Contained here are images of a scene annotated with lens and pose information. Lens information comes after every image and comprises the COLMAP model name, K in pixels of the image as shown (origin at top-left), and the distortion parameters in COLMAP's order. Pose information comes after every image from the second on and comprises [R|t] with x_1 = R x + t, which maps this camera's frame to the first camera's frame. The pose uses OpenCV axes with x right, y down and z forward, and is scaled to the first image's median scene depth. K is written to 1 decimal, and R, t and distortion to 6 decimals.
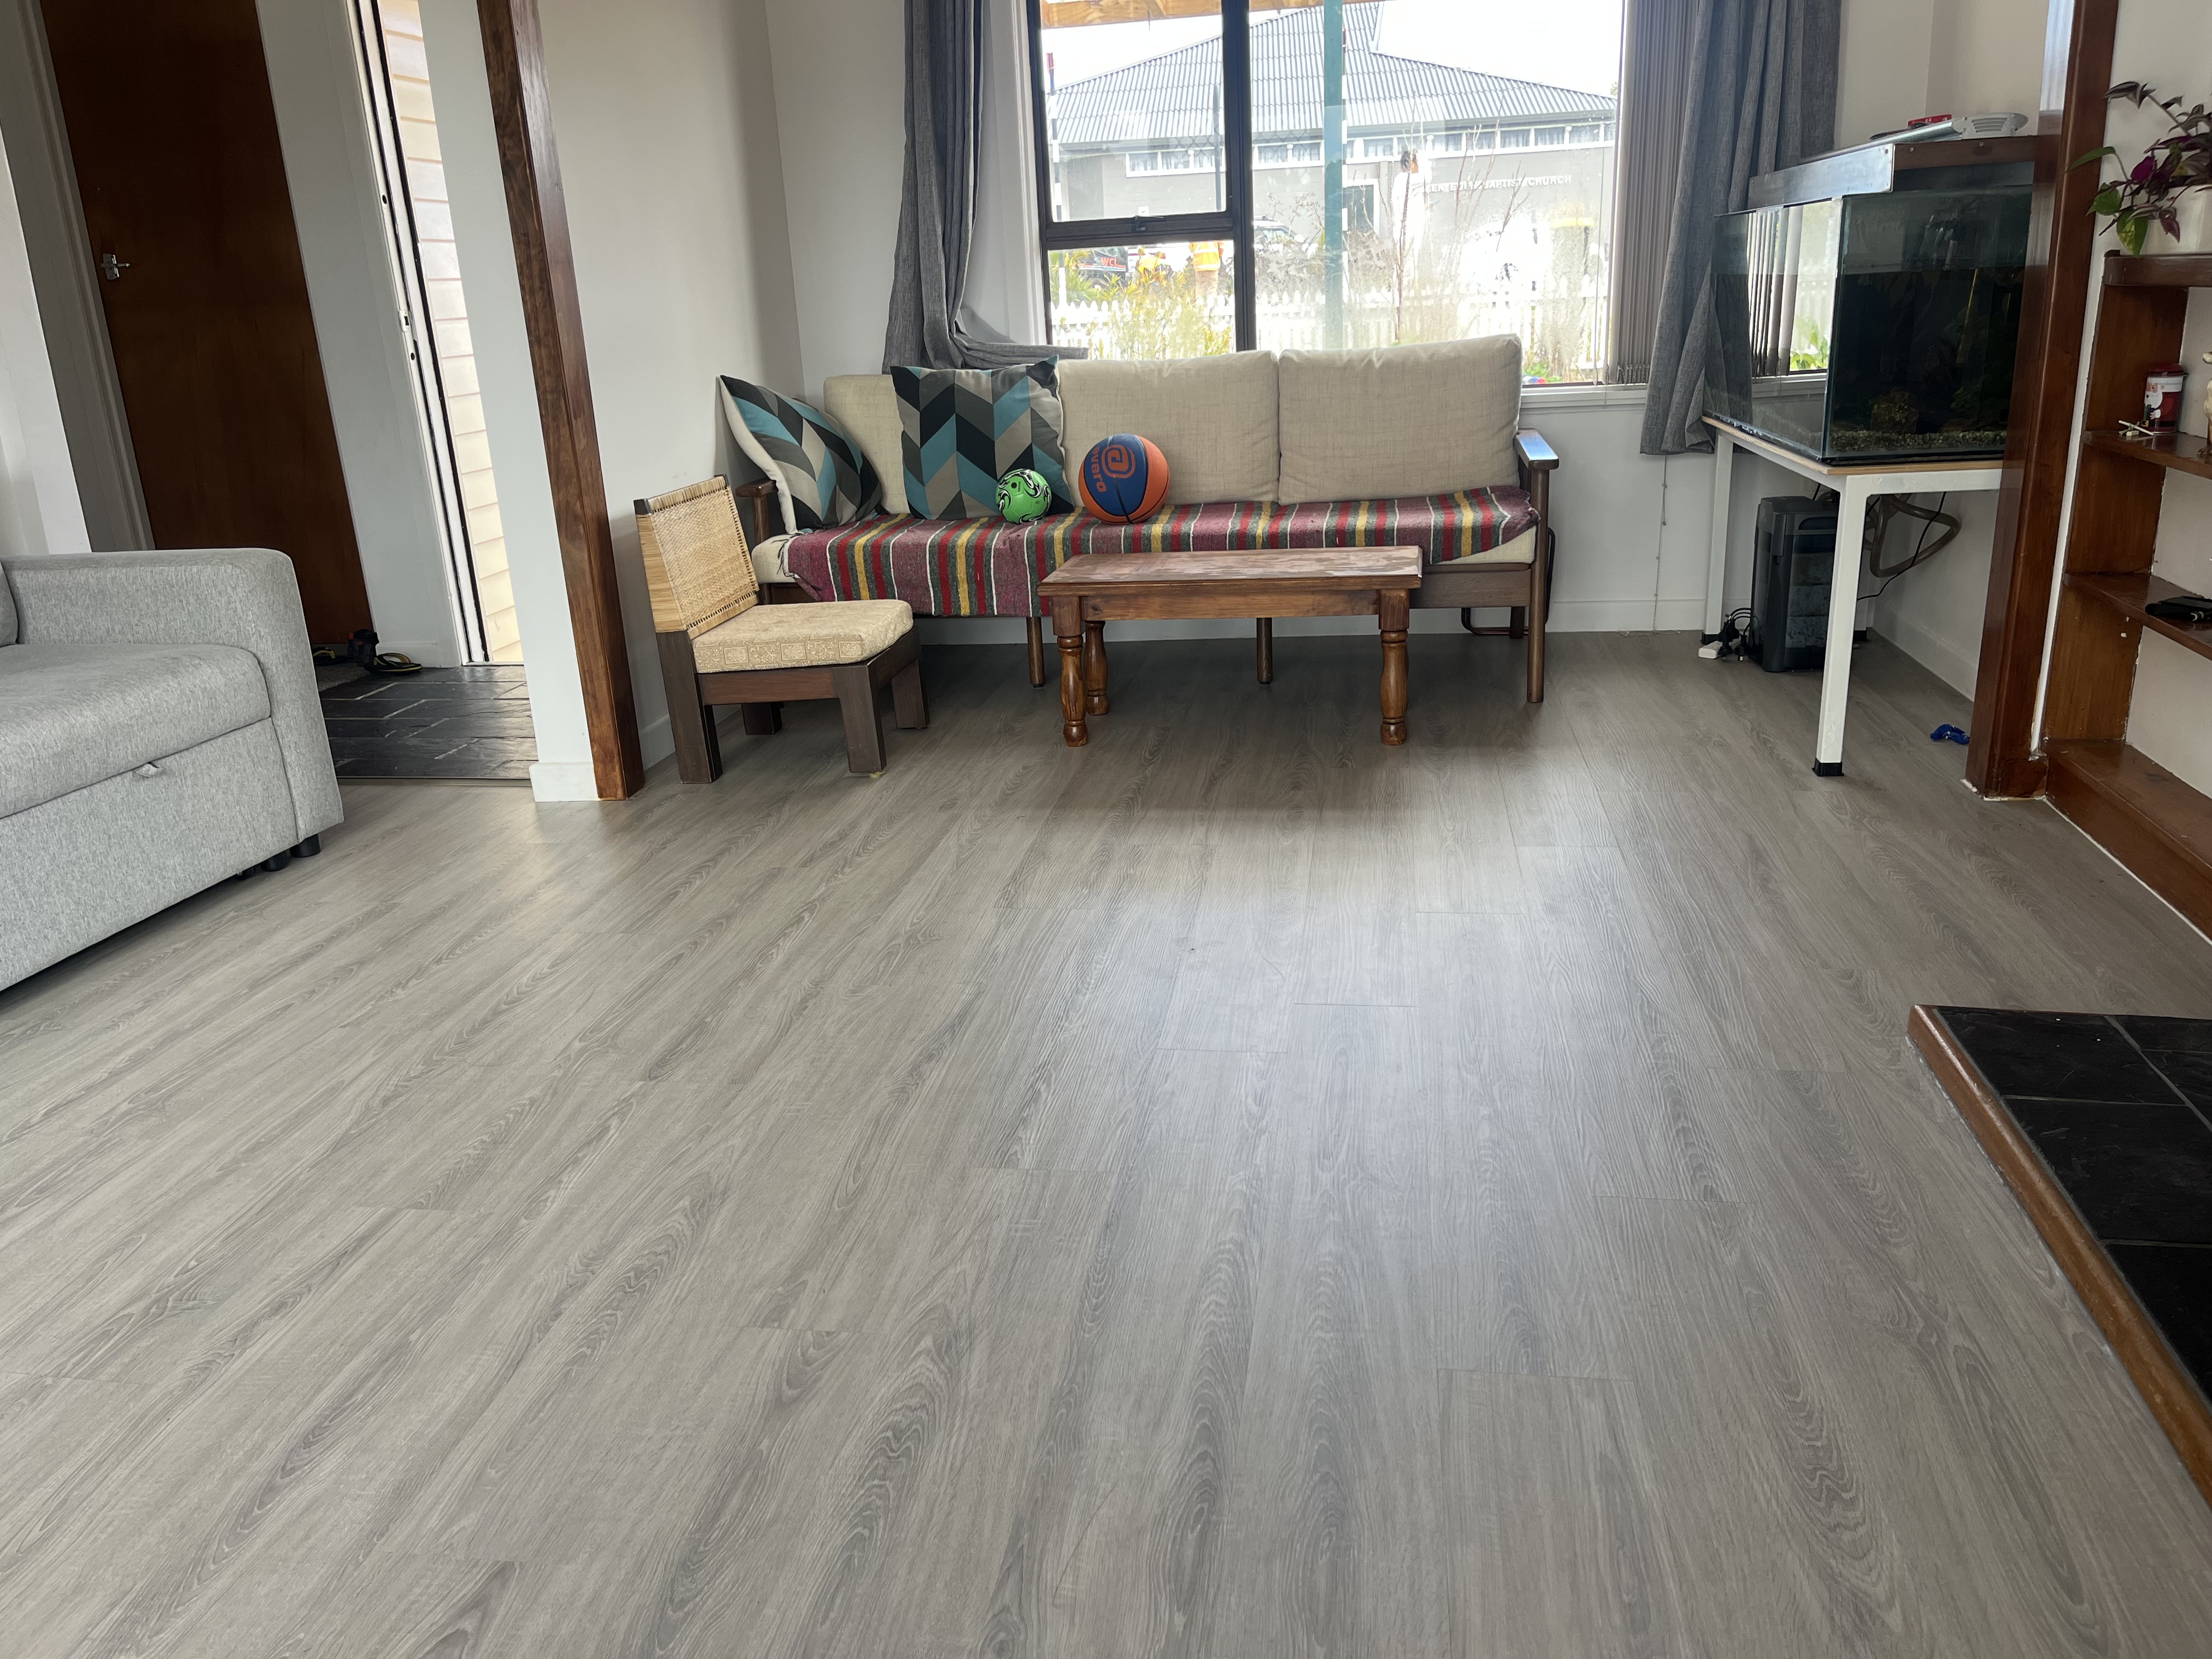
lens RADIAL K [[1664.7, 0, 1106.0], [0, 1664.7, 829.5], [0, 0, 1]] dist [0.075780, -0.095310]
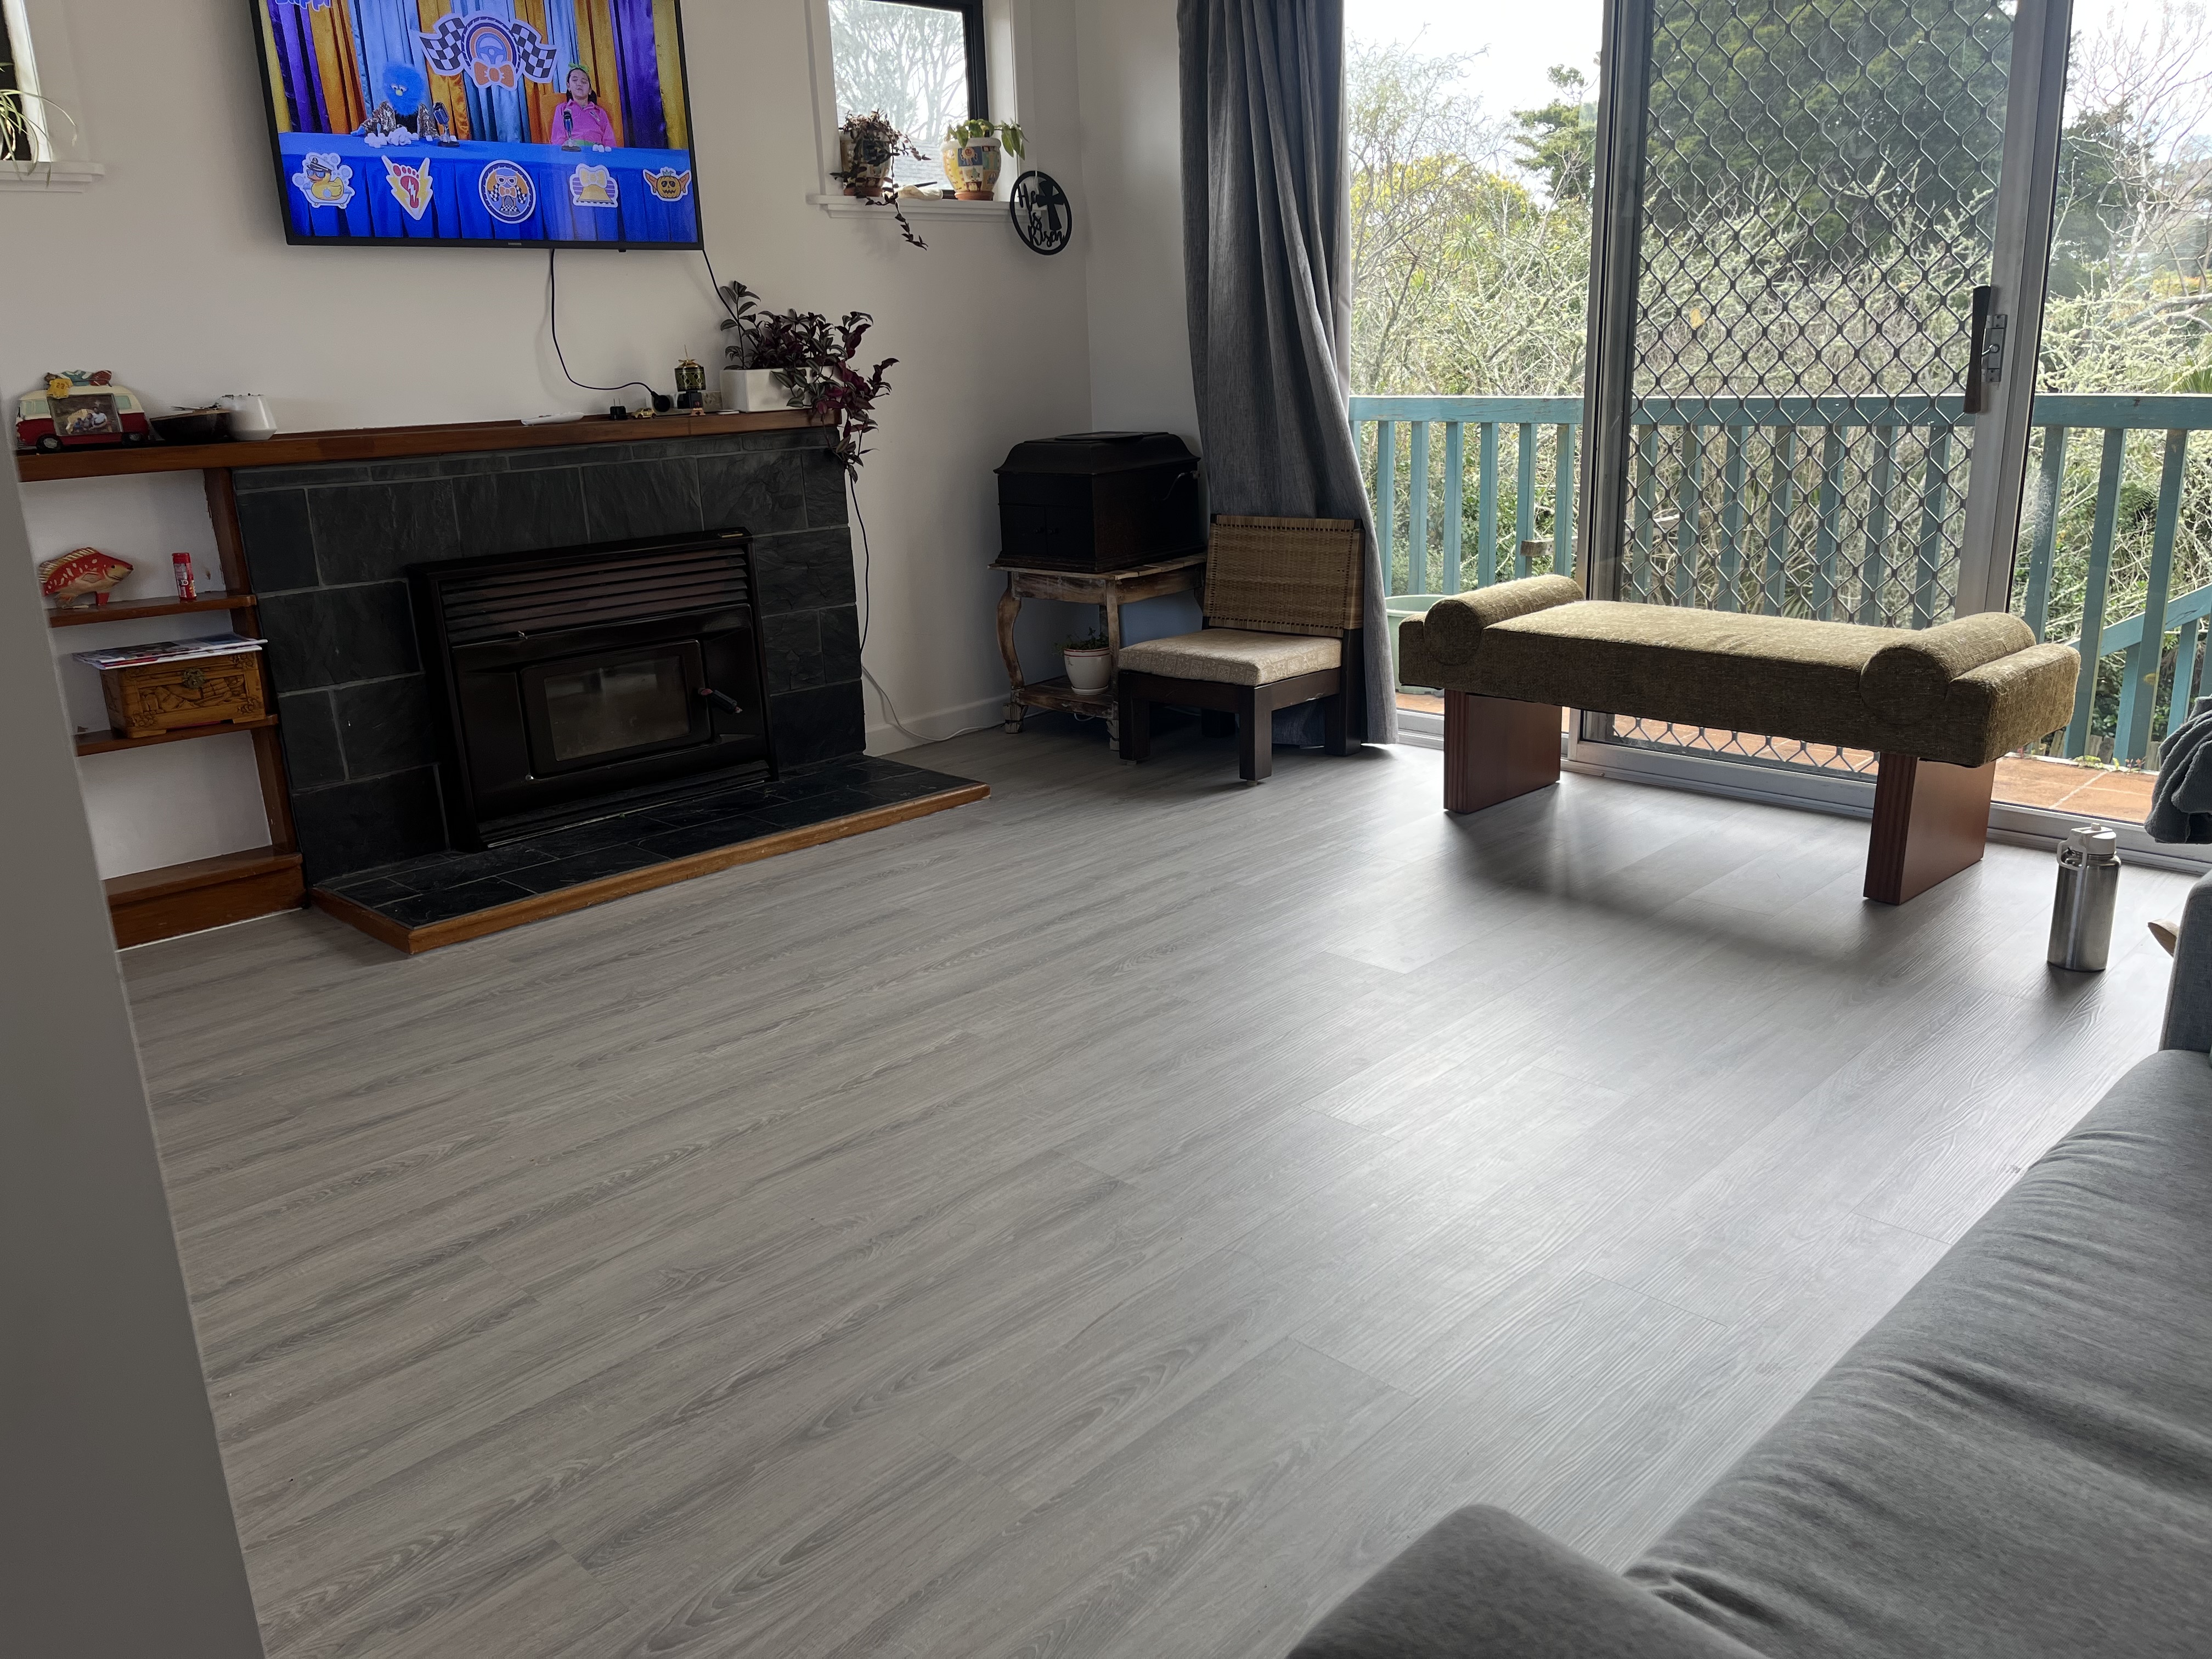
lens RADIAL K [[1664.7, 0, 1106.0], [0, 1664.7, 829.5], [0, 0, 1]] dist [0.075780, -0.095310]
pose [[-0.812441, -0.088374, 0.576307, -0.513086], [0.249776, 0.840394, 0.480989, -0.317908], [-0.526832, 0.534722, -0.660697, 0.966319]]
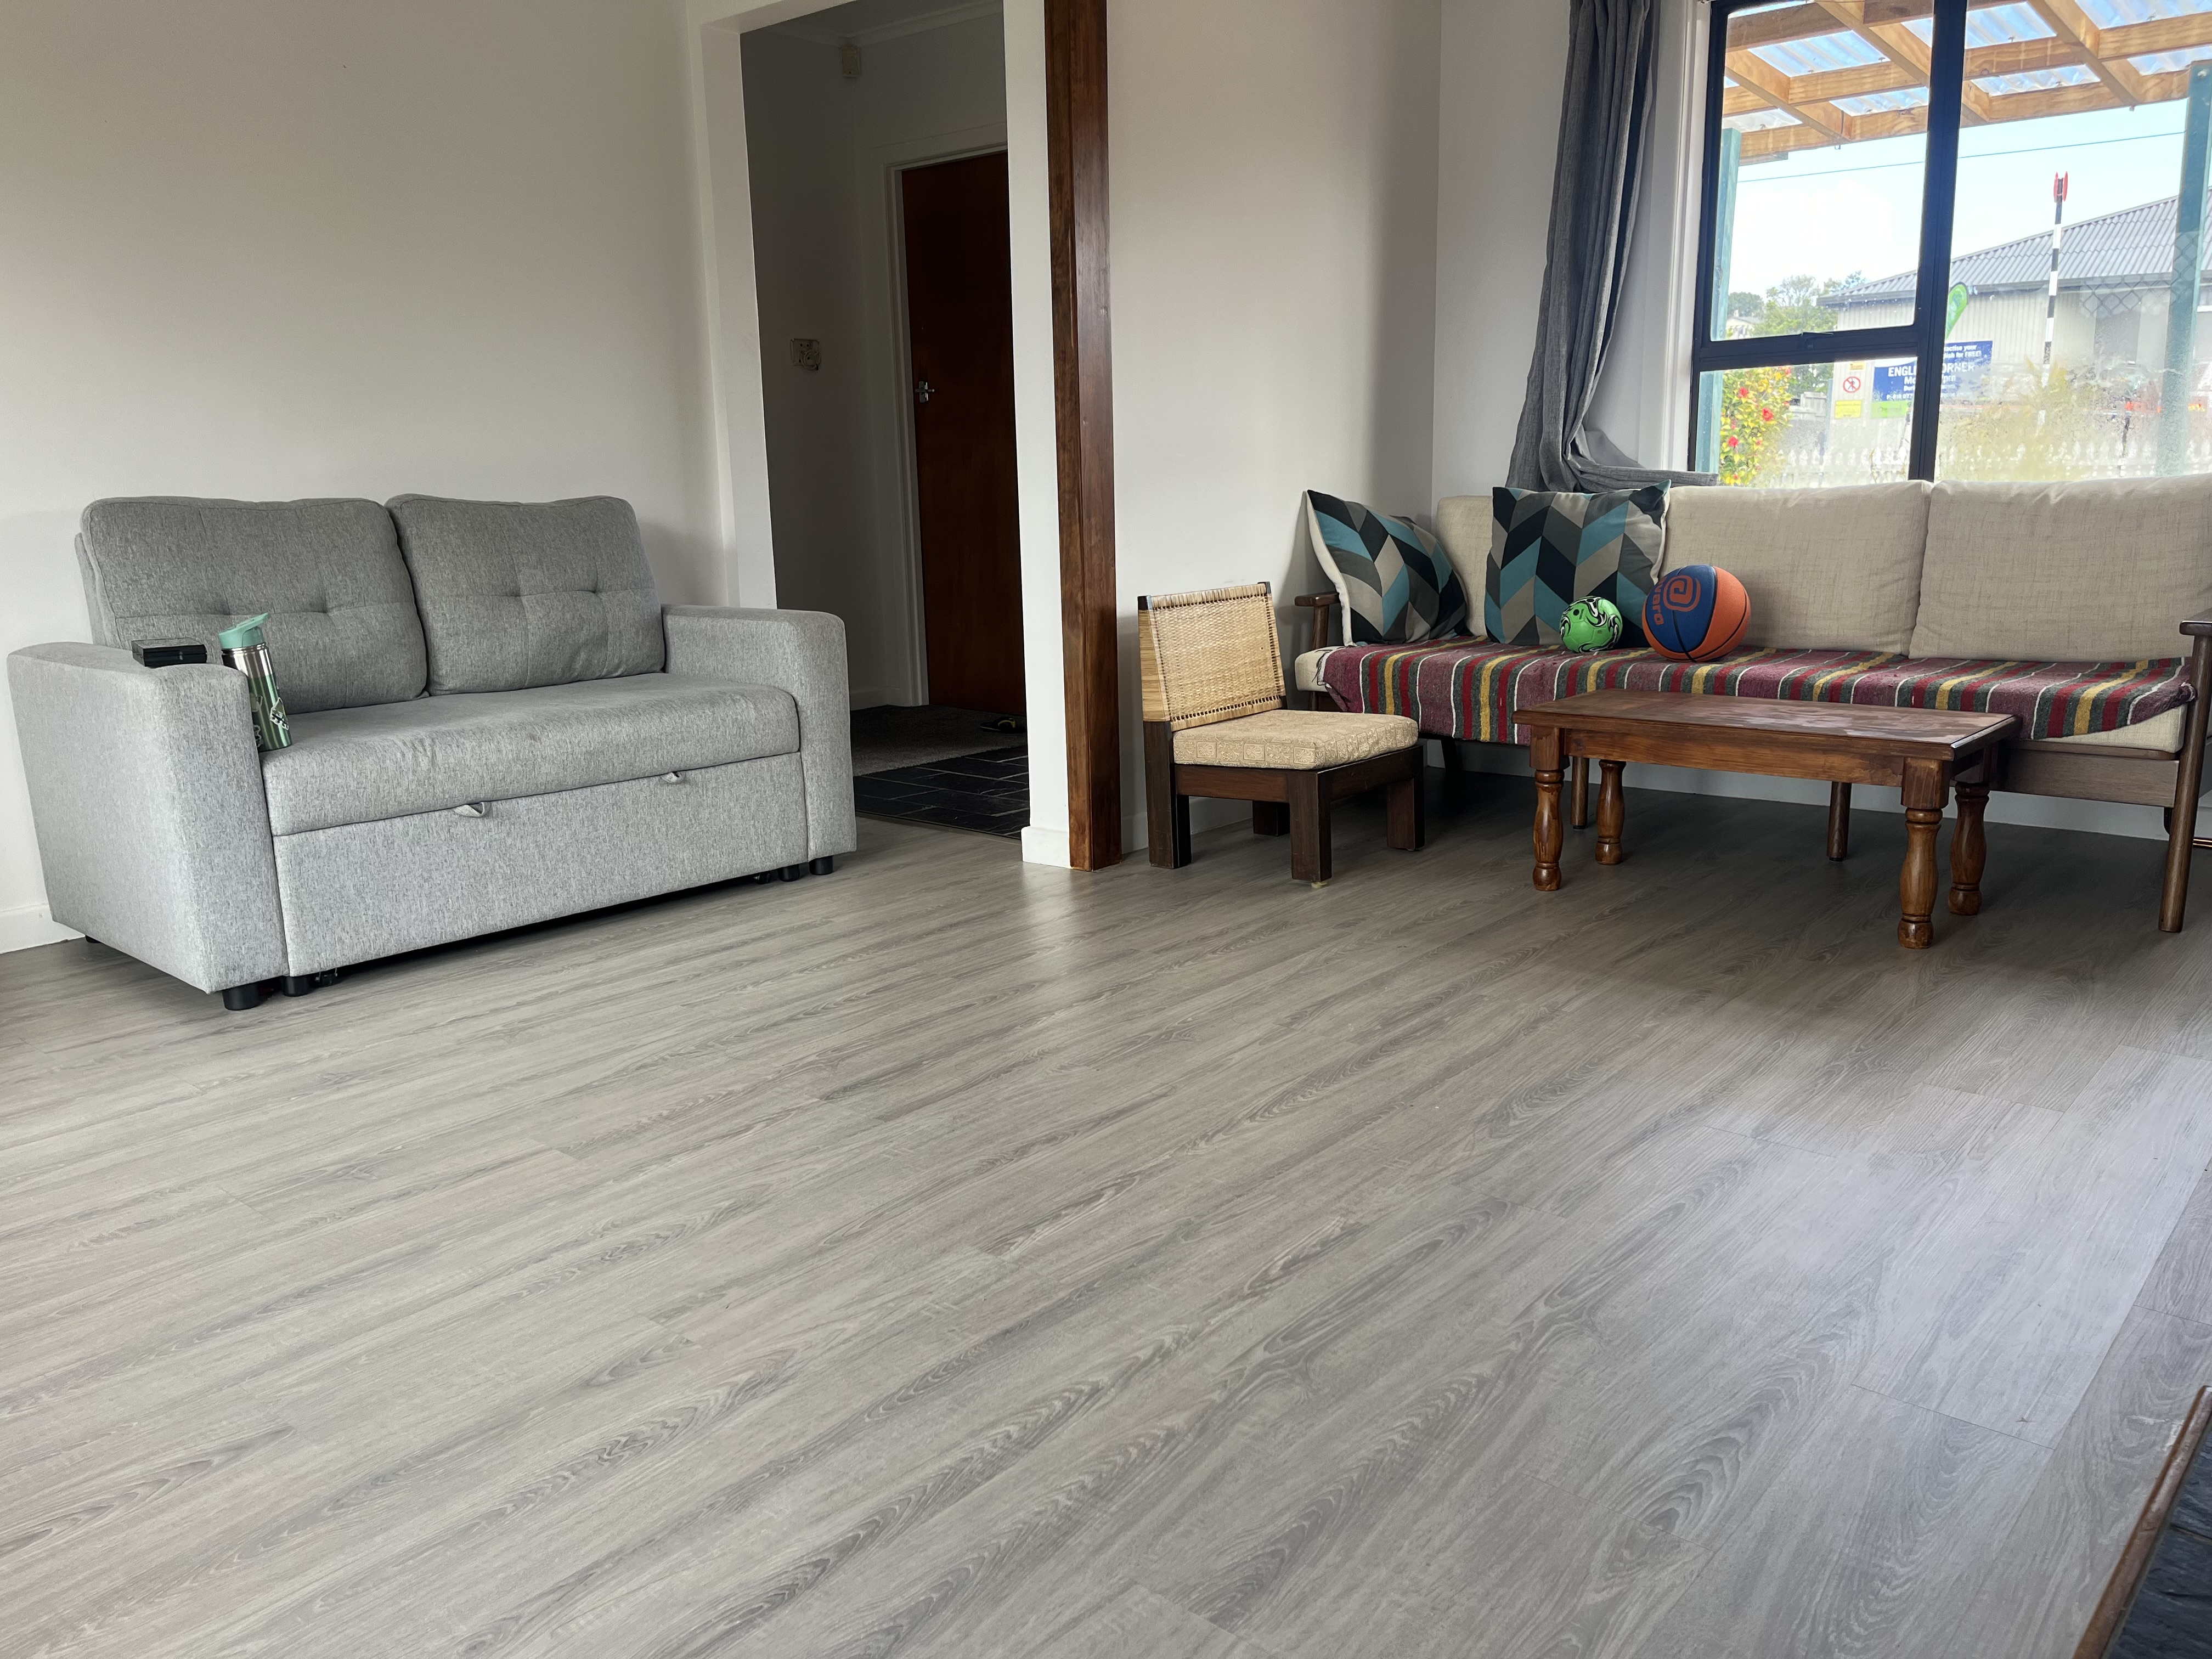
lens RADIAL K [[1664.7, 0, 1106.0], [0, 1664.7, 829.5], [0, 0, 1]] dist [0.075780, -0.095310]
pose [[0.850872, 0.136629, -0.507296, 0.251652], [-0.176645, 0.983776, -0.031323, -0.012368], [0.494786, 0.116263, 0.861203, 0.088407]]
